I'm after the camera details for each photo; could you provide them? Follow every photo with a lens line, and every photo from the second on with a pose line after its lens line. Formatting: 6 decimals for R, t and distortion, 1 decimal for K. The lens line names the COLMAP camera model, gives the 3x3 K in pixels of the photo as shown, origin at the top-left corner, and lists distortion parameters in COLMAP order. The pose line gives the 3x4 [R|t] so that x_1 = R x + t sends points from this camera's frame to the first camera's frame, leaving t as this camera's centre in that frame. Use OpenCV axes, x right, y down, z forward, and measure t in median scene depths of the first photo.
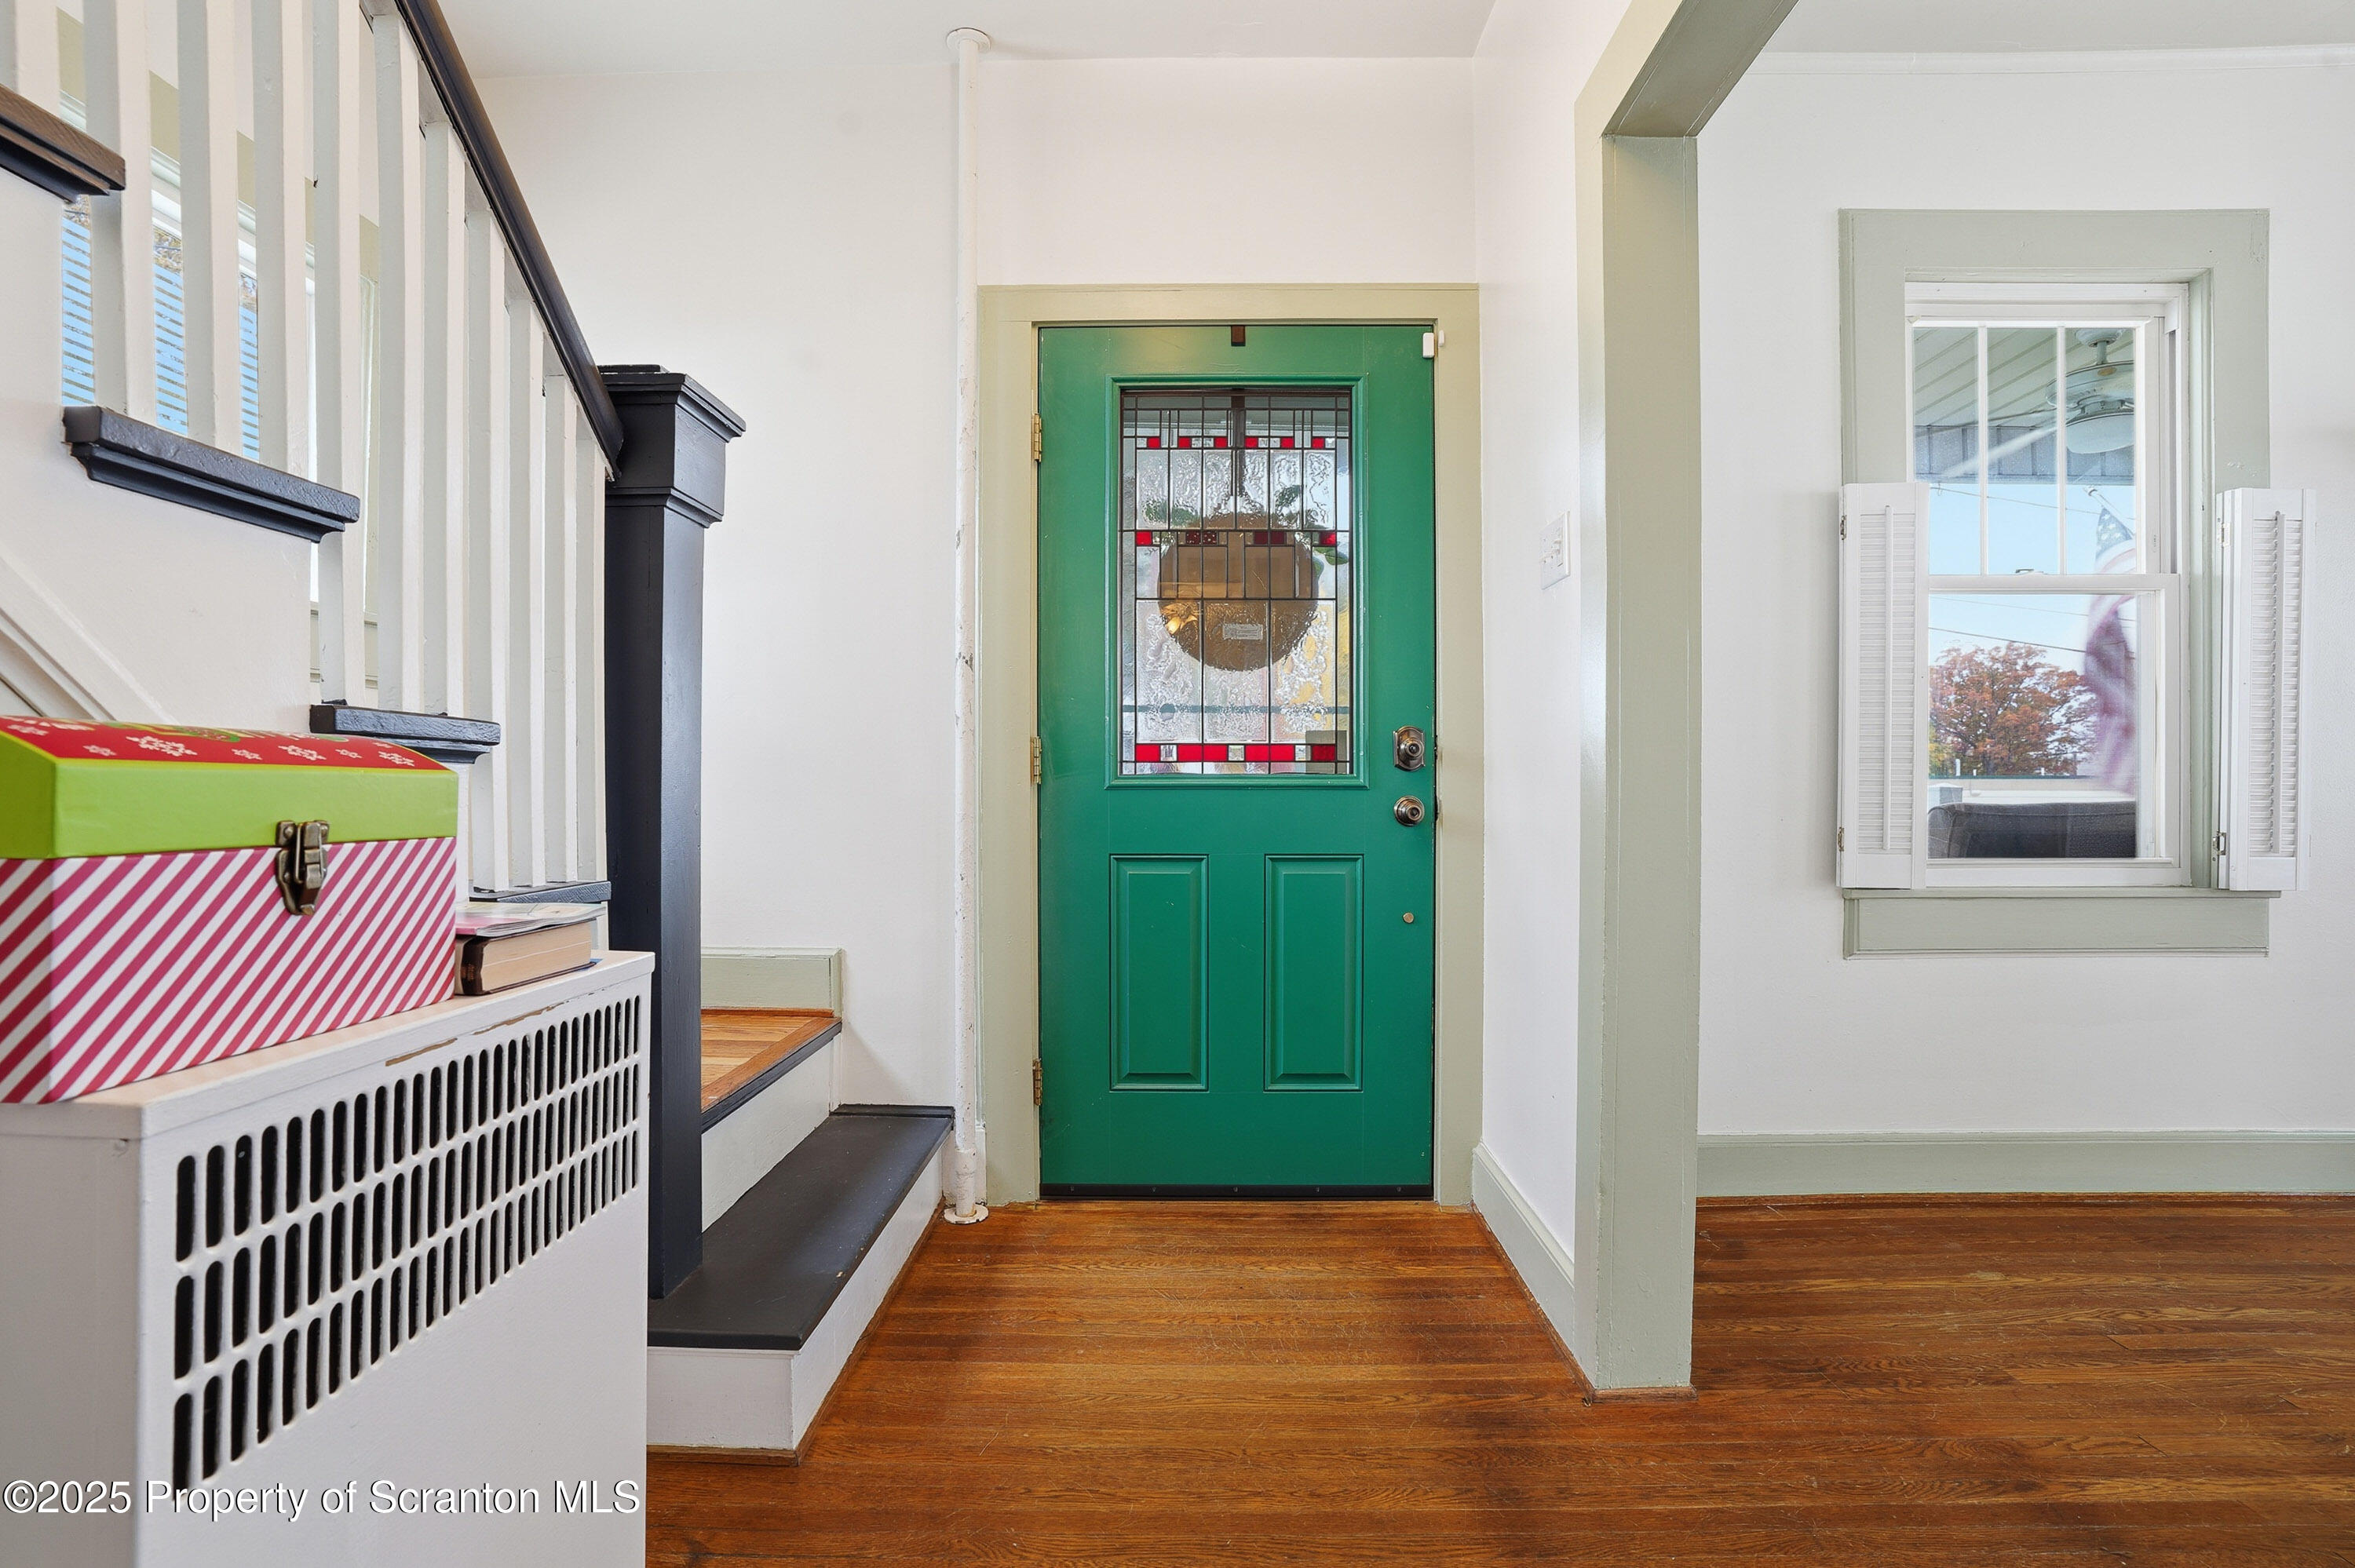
lens RADIAL K [[1166.7, 0, 1184.5], [0, 1166.7, 773.0], [0, 0, 1]] dist [-0.003386, -0.000742]
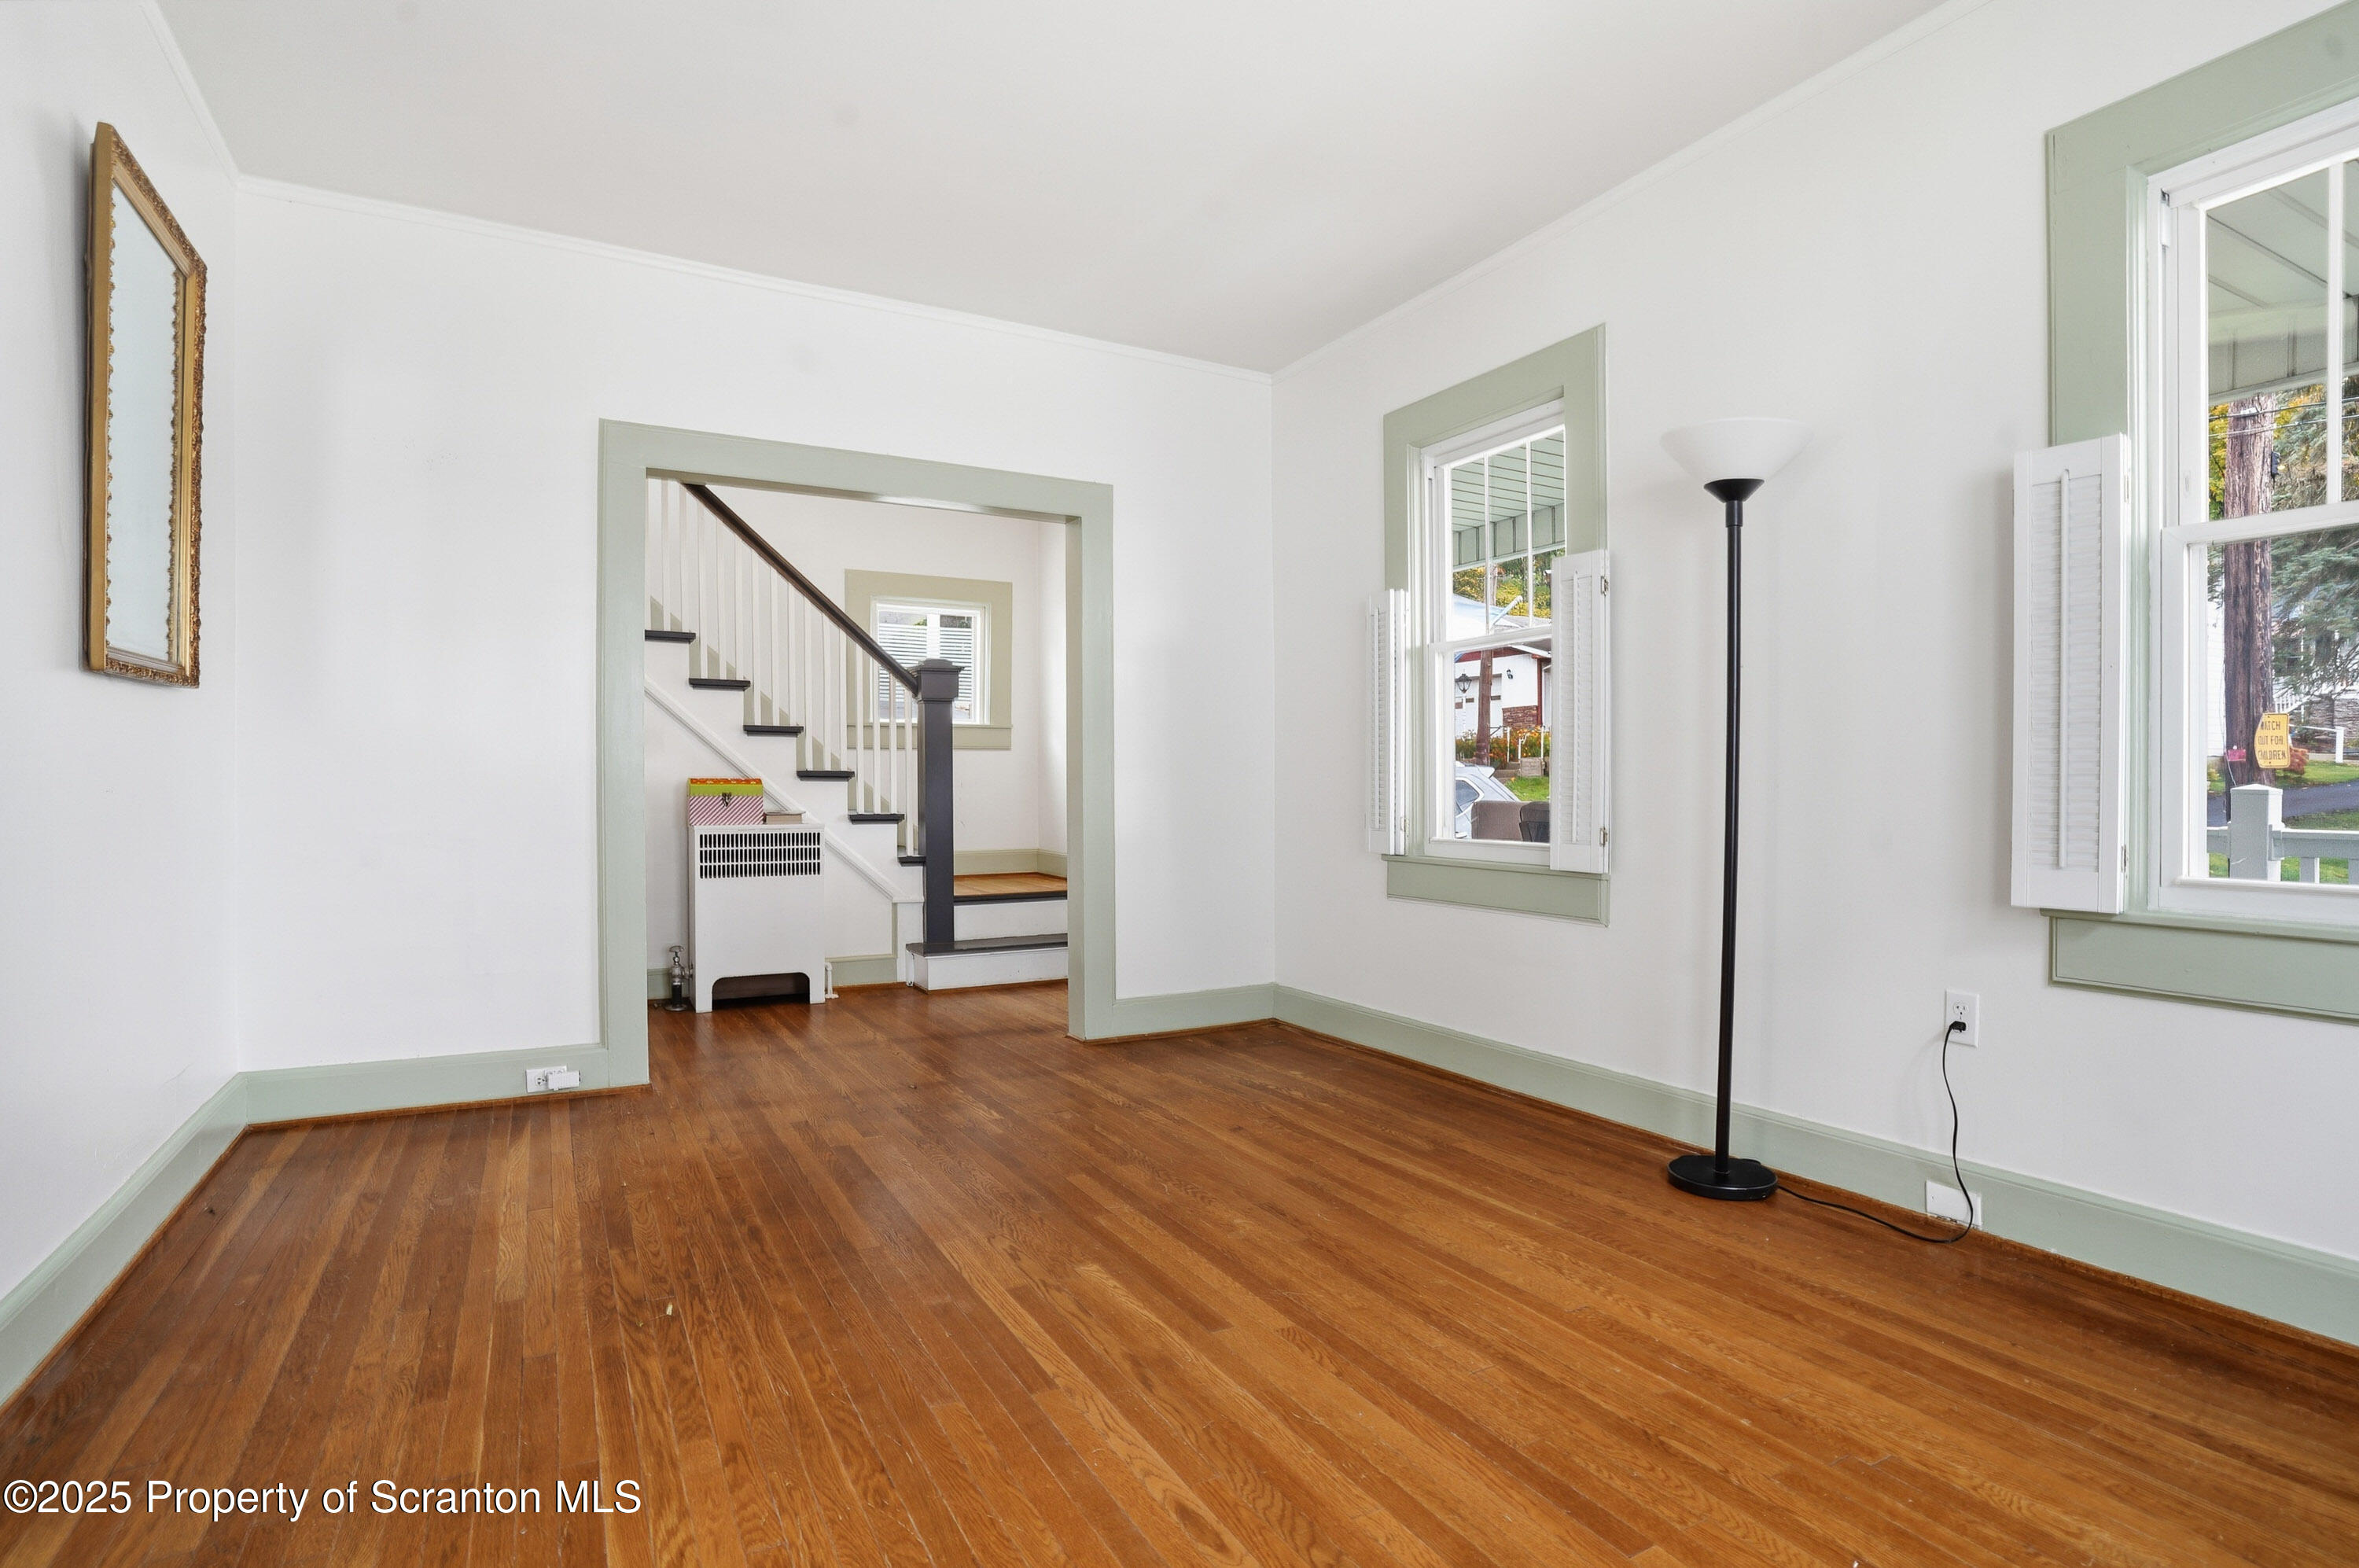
lens RADIAL K [[1191.7, 0, 1177.3], [0, 1191.7, 798.1], [0, 0, 1]] dist [-0.078140, 0.033016]
pose [[0.480692, 0.006557, -0.876865, 1.820616], [0.005825, 0.999926, 0.010670, 0.005344], [0.876870, -0.010237, 0.480618, 0.004836]]
